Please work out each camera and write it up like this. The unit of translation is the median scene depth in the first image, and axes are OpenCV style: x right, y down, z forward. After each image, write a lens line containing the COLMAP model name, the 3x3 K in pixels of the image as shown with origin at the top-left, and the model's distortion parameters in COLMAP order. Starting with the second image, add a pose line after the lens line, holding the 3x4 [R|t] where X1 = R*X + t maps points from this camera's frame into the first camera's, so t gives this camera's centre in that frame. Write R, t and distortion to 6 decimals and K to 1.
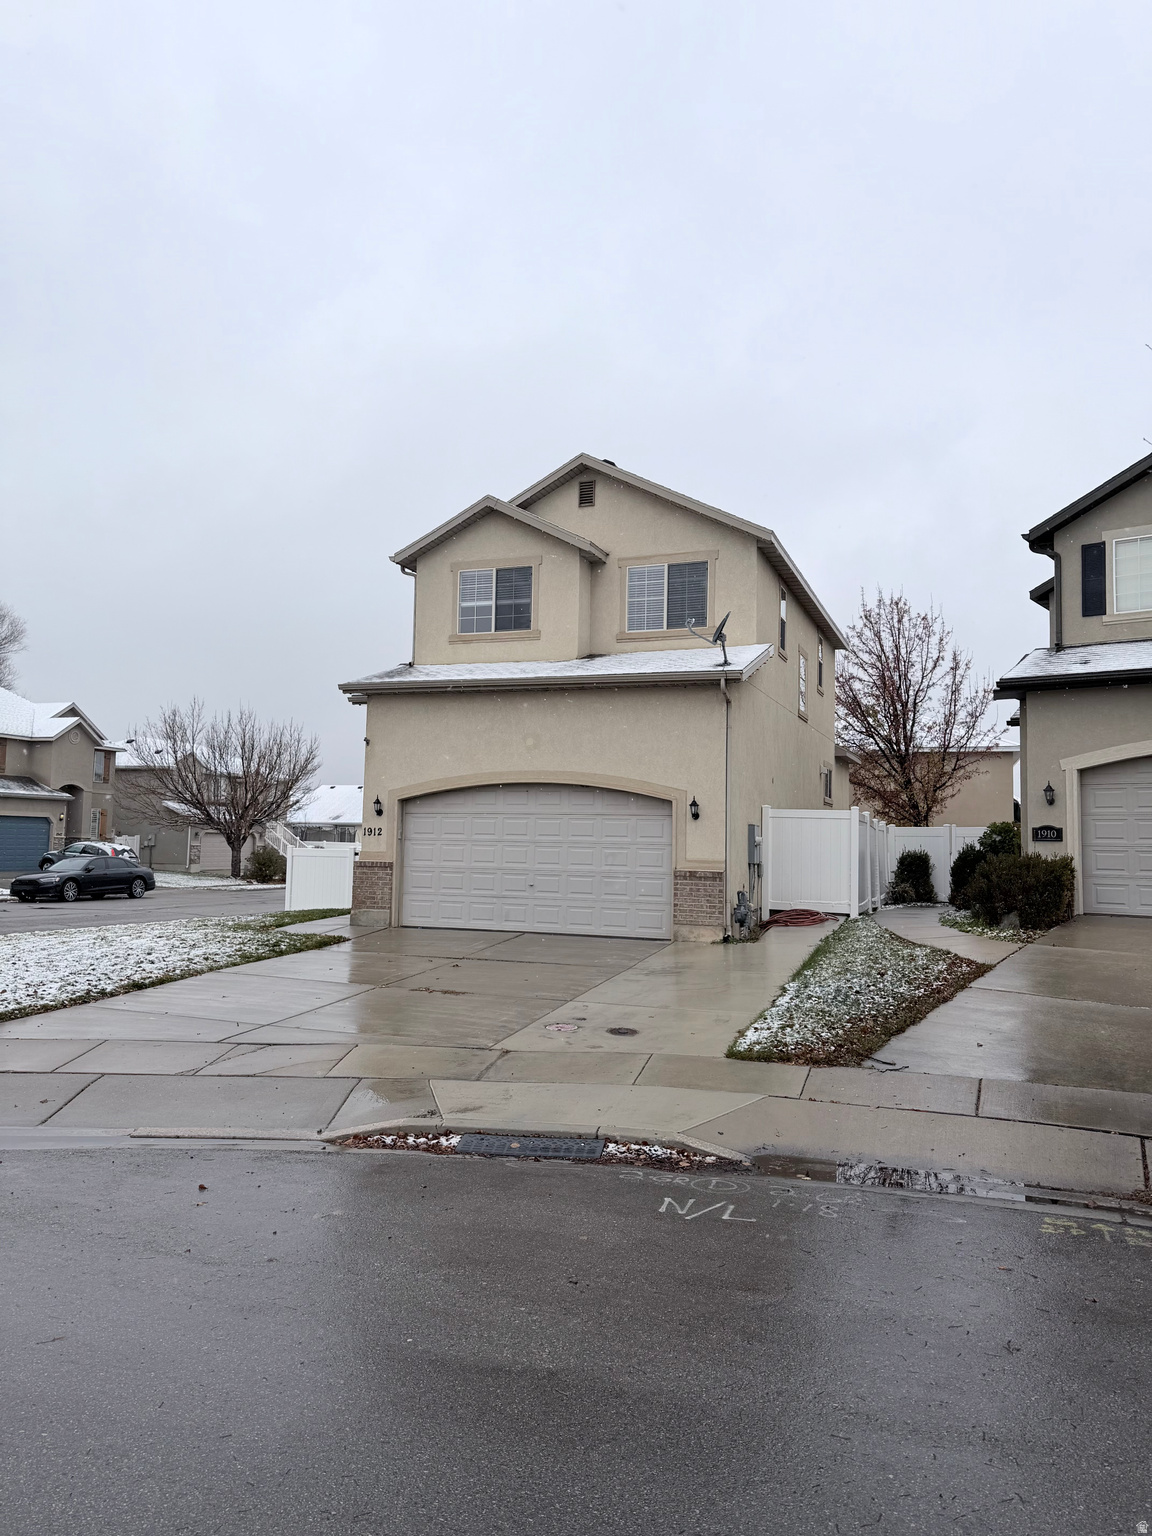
lens RADIAL K [[1093.5, 0, 578.0], [0, 1093.5, 753.6], [0, 0, 1]] dist [0.081120, -0.000197]
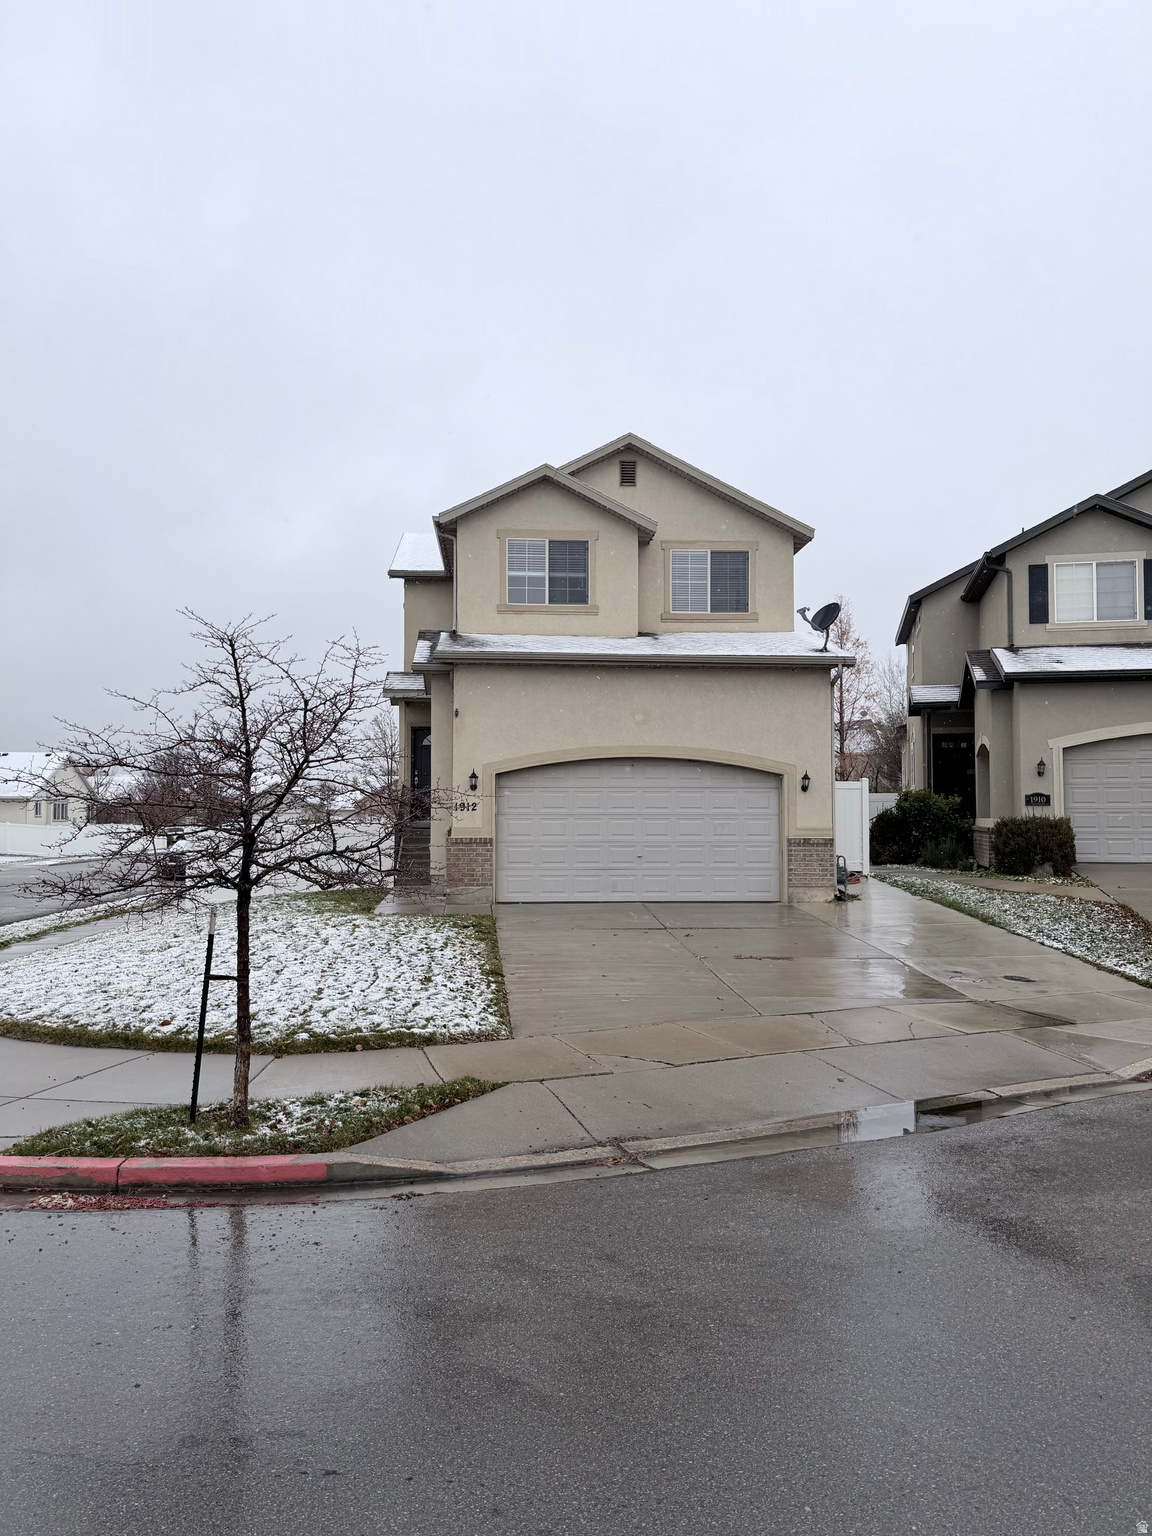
lens RADIAL K [[1079.2, 0, 576.0], [0, 1079.2, 768.0], [0, 0, 1]] dist [0.076052, -0.000585]
pose [[0.906519, -0.001520, 0.422163, -0.502104], [-0.017539, 0.998995, 0.041259, -0.003809], [-0.421801, -0.044806, 0.905581, 0.102120]]
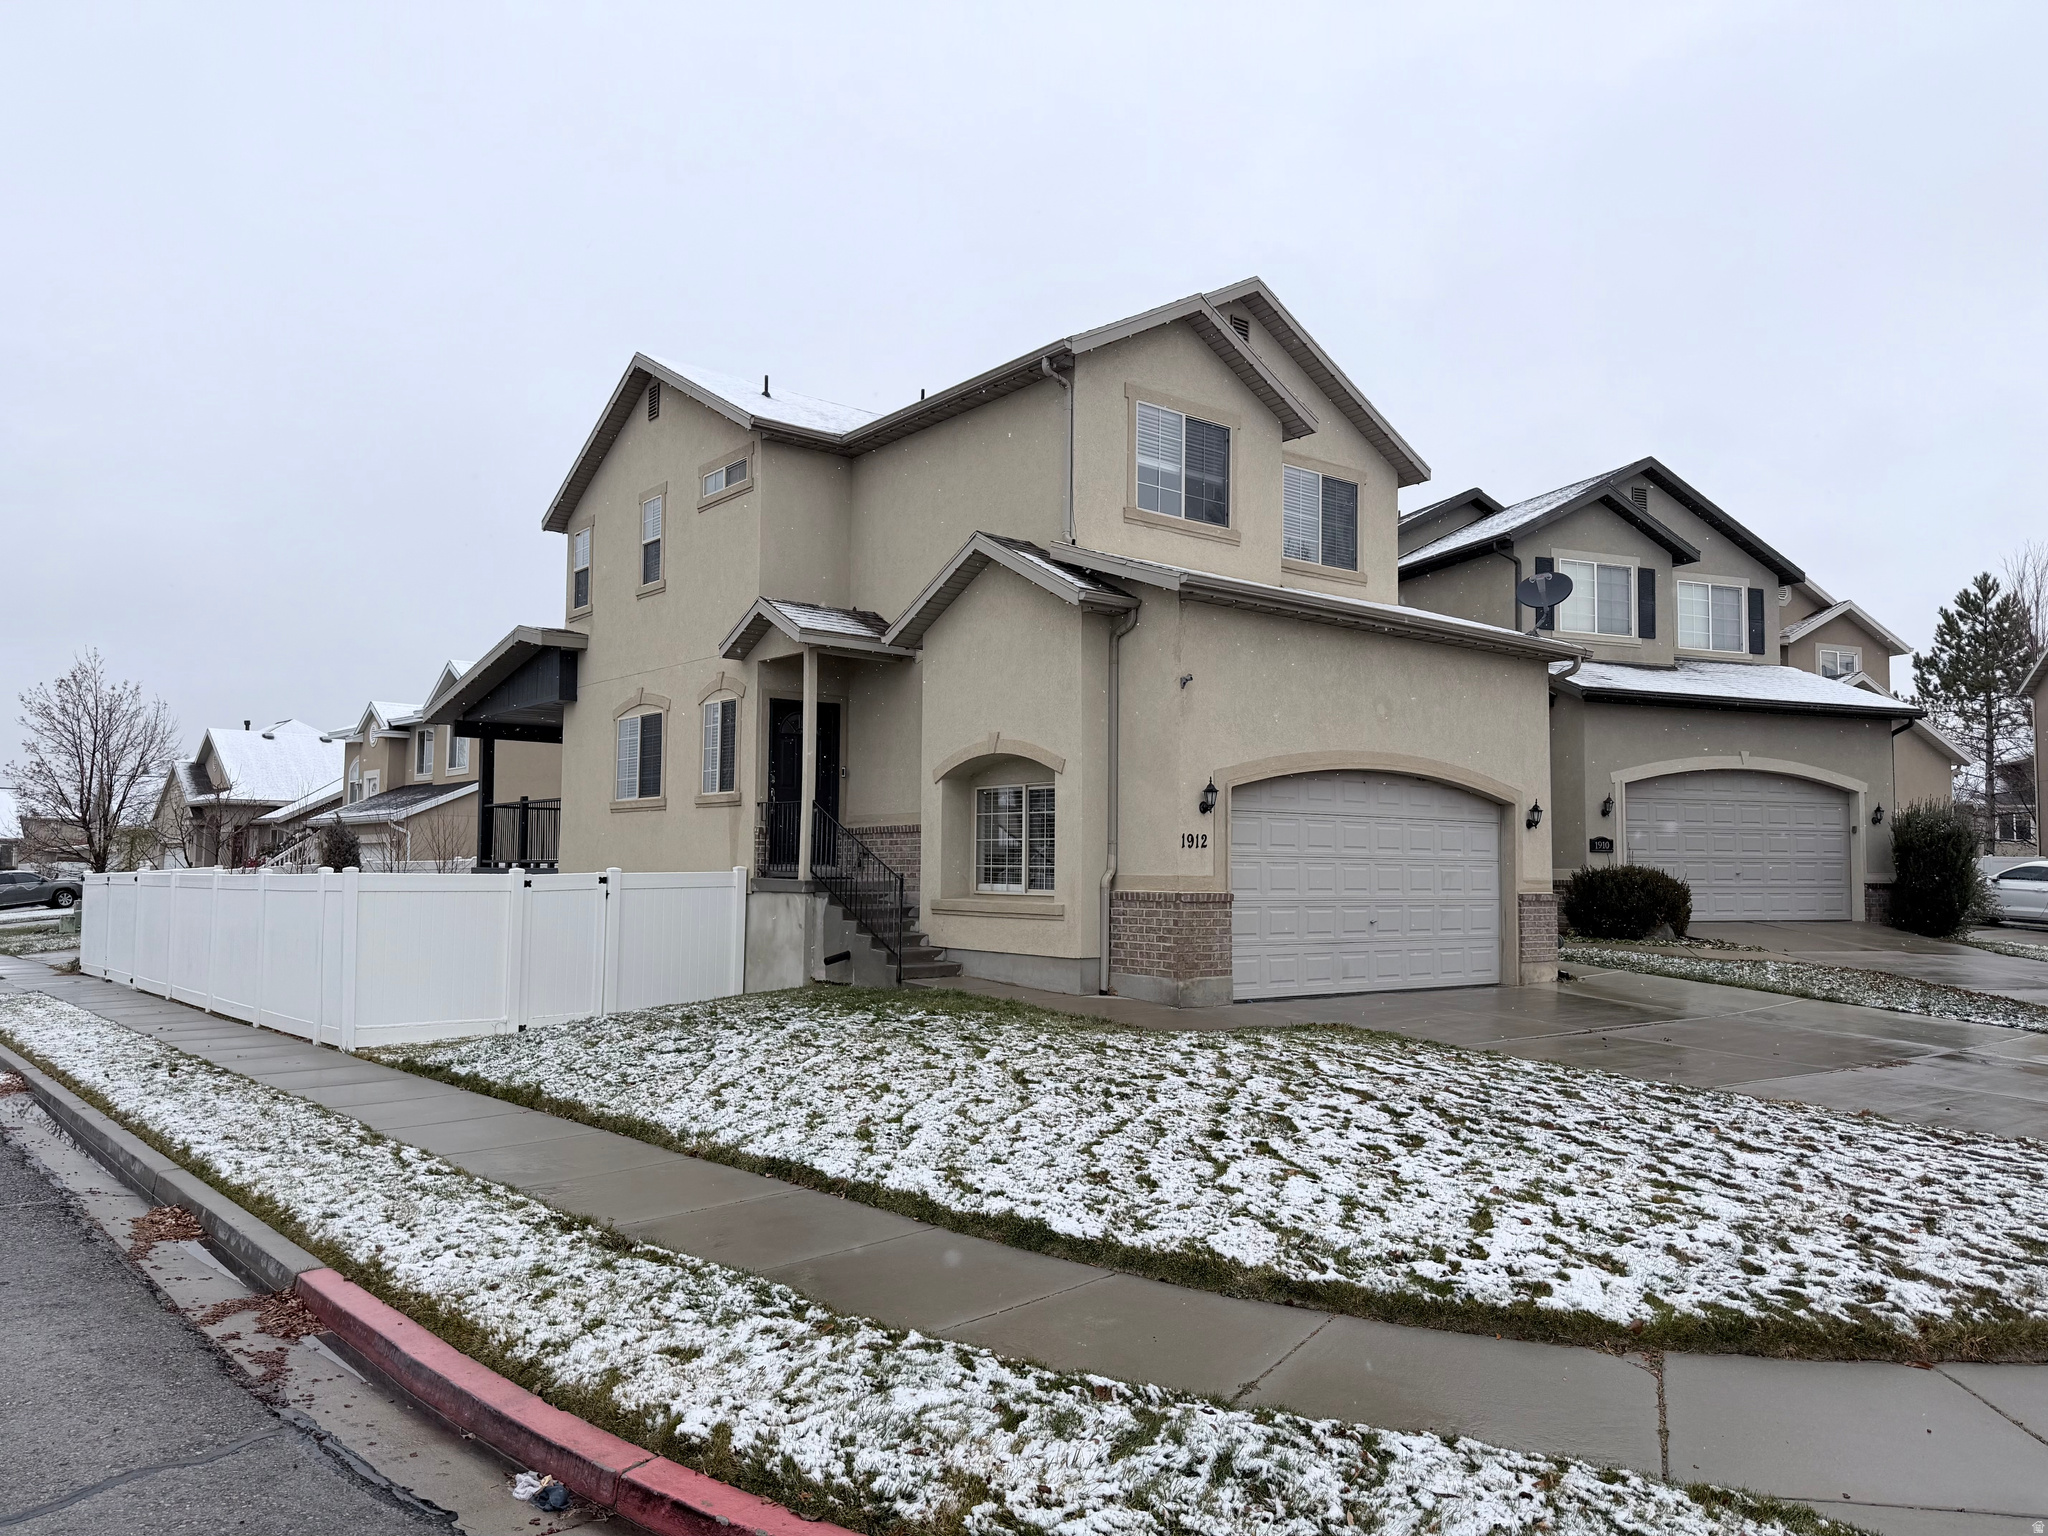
lens RADIAL K [[1438.9, 0, 1024.0], [0, 1438.9, 768.0], [0, 0, 1]] dist [0.076052, -0.000585]
pose [[0.507757, 0.043974, 0.860377, -0.878877], [-0.073479, 0.997268, -0.007606, 0.045826], [-0.858361, -0.059358, 0.509601, 0.701587]]
